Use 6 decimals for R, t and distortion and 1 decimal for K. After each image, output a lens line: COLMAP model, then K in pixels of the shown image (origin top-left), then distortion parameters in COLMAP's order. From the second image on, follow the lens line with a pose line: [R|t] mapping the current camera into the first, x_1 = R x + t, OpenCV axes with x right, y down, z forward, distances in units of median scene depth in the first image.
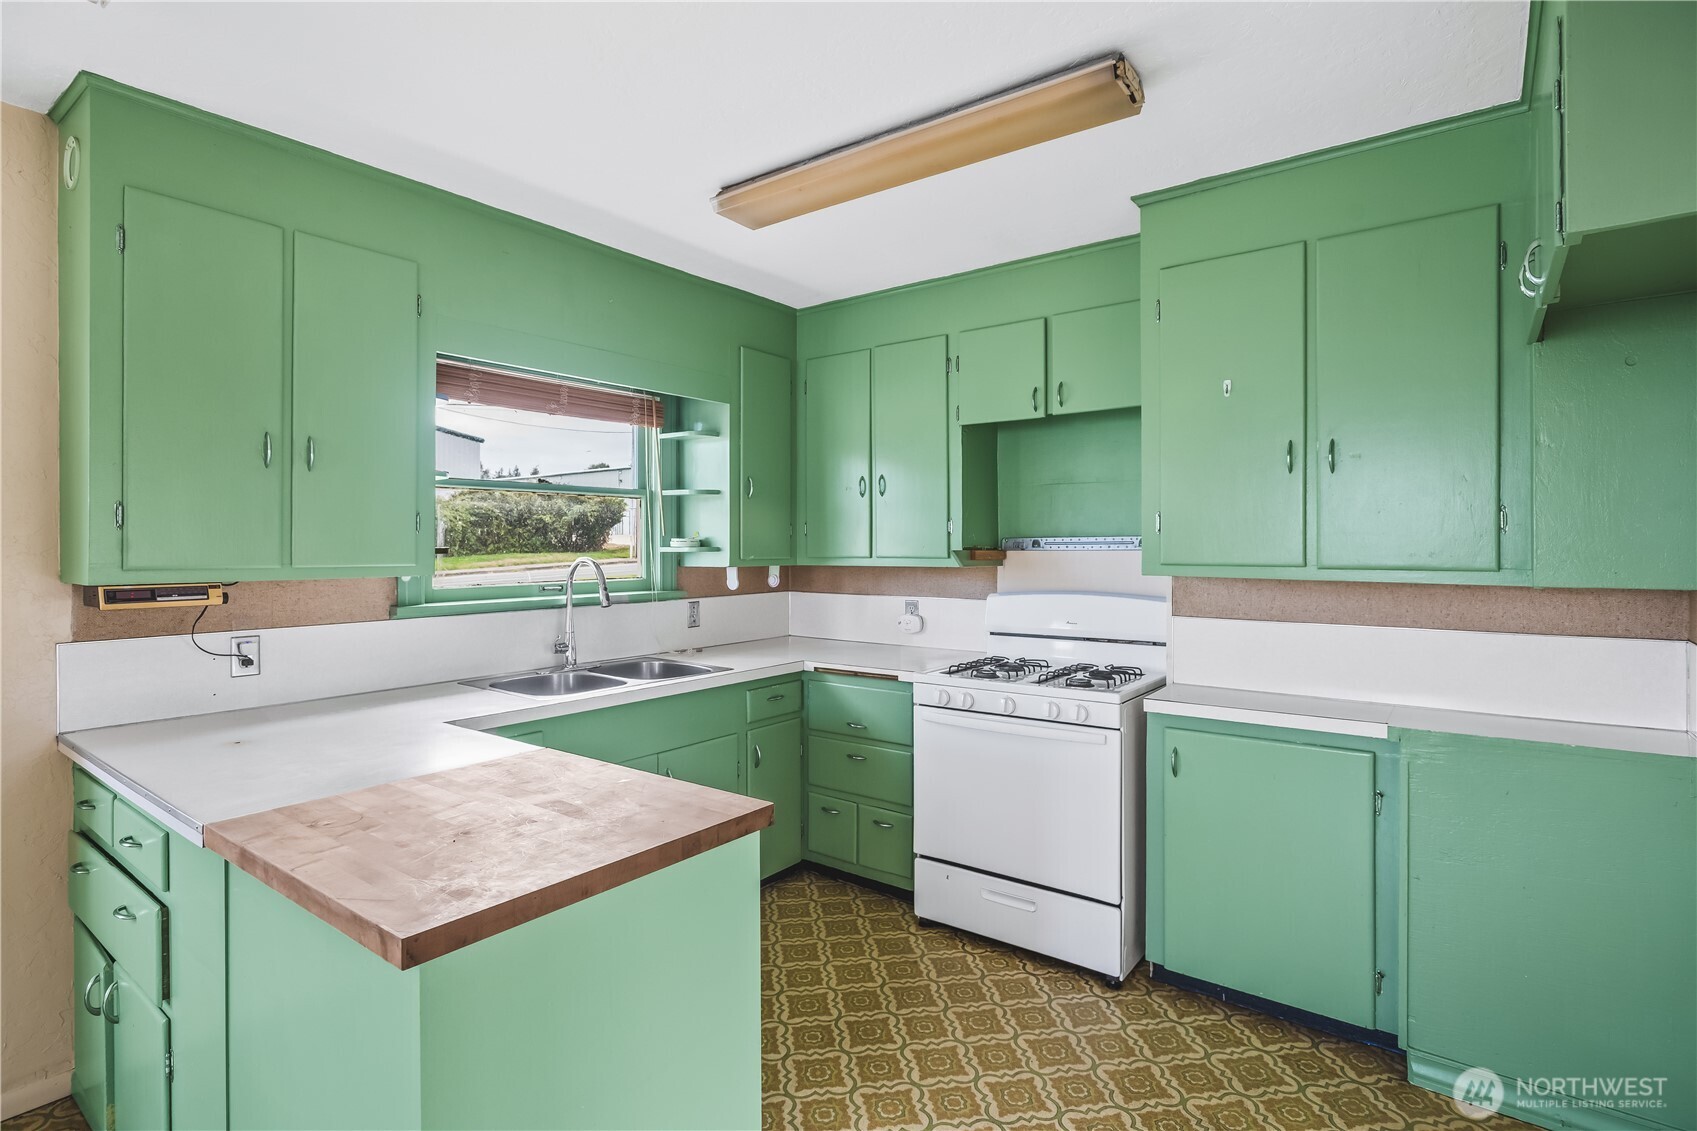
lens RADIAL K [[824.7, 0, 855.1], [0, 824.7, 551.5], [0, 0, 1]] dist [-0.010263, 0.000102]
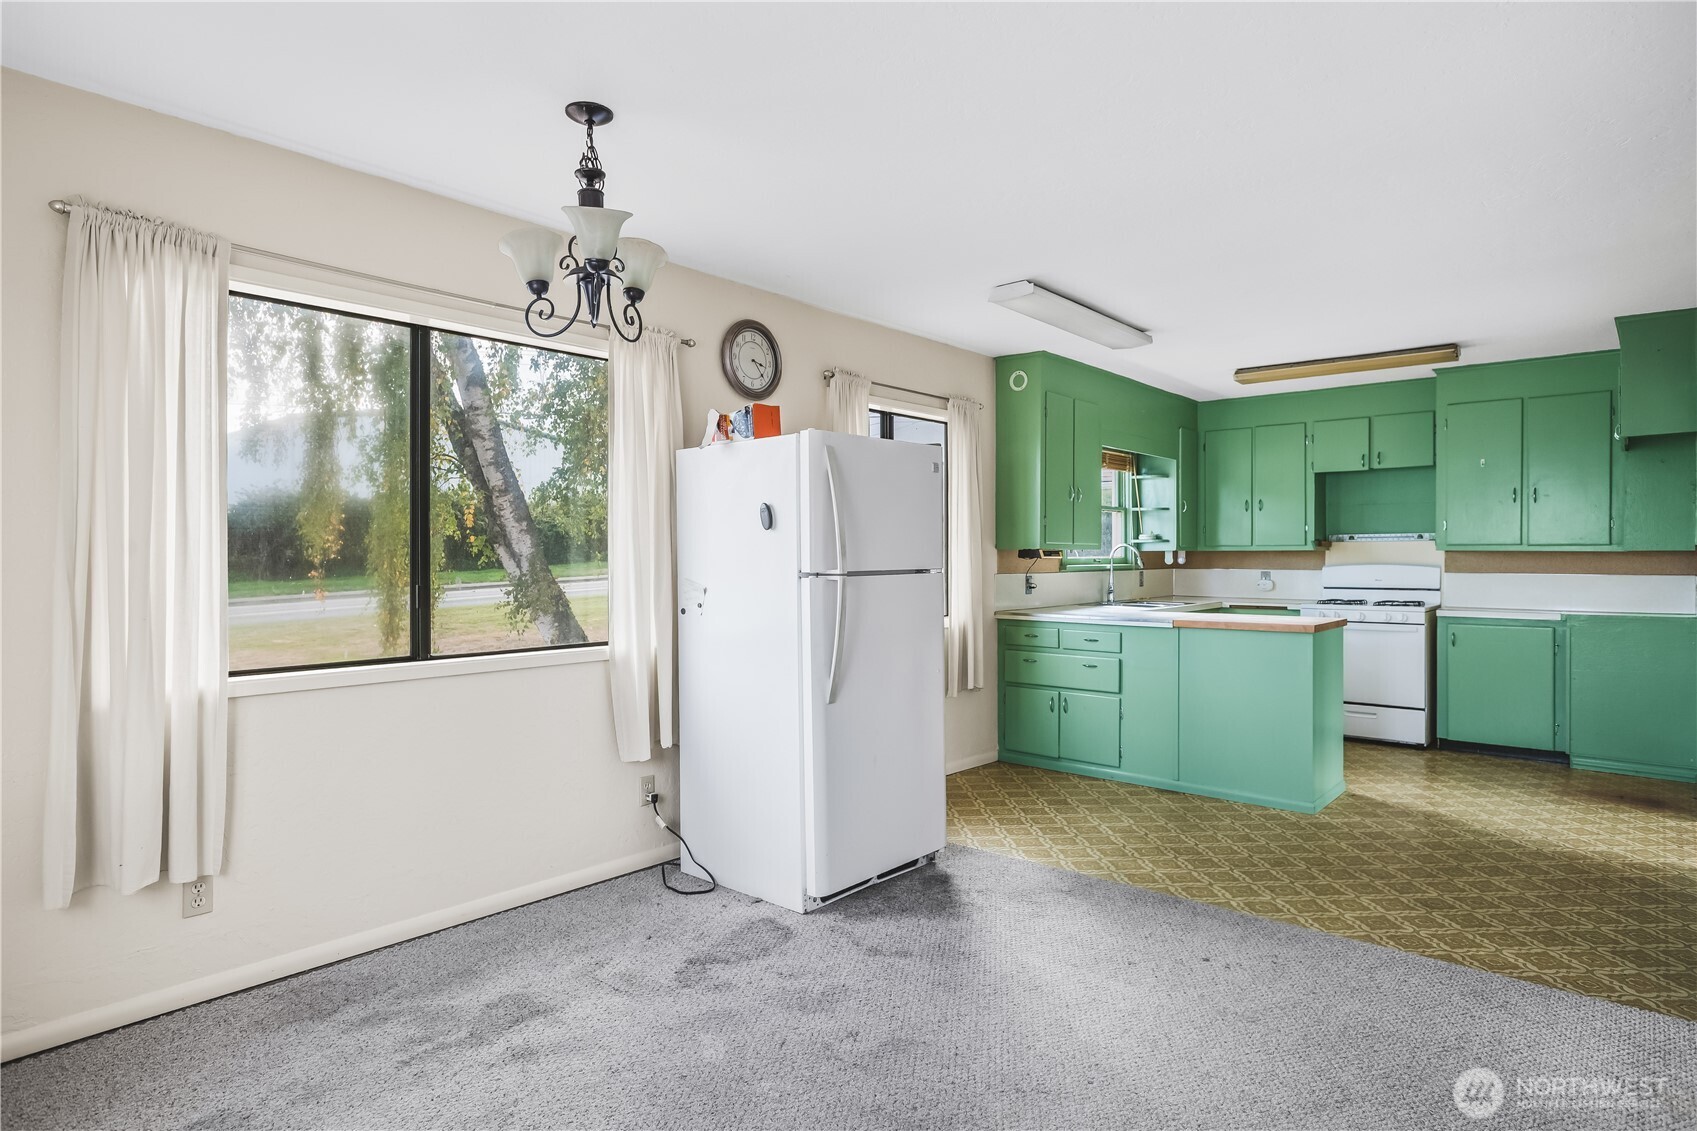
lens RADIAL K [[959.7, 0, 843.1], [0, 959.7, 568.0], [0, 0, 1]] dist [0.000116, 0.001942]
pose [[0.998836, 0.002426, -0.048181, -0.862480], [-0.002225, 0.999989, 0.004222, 0.055044], [0.048191, -0.004110, 0.998830, -1.249587]]
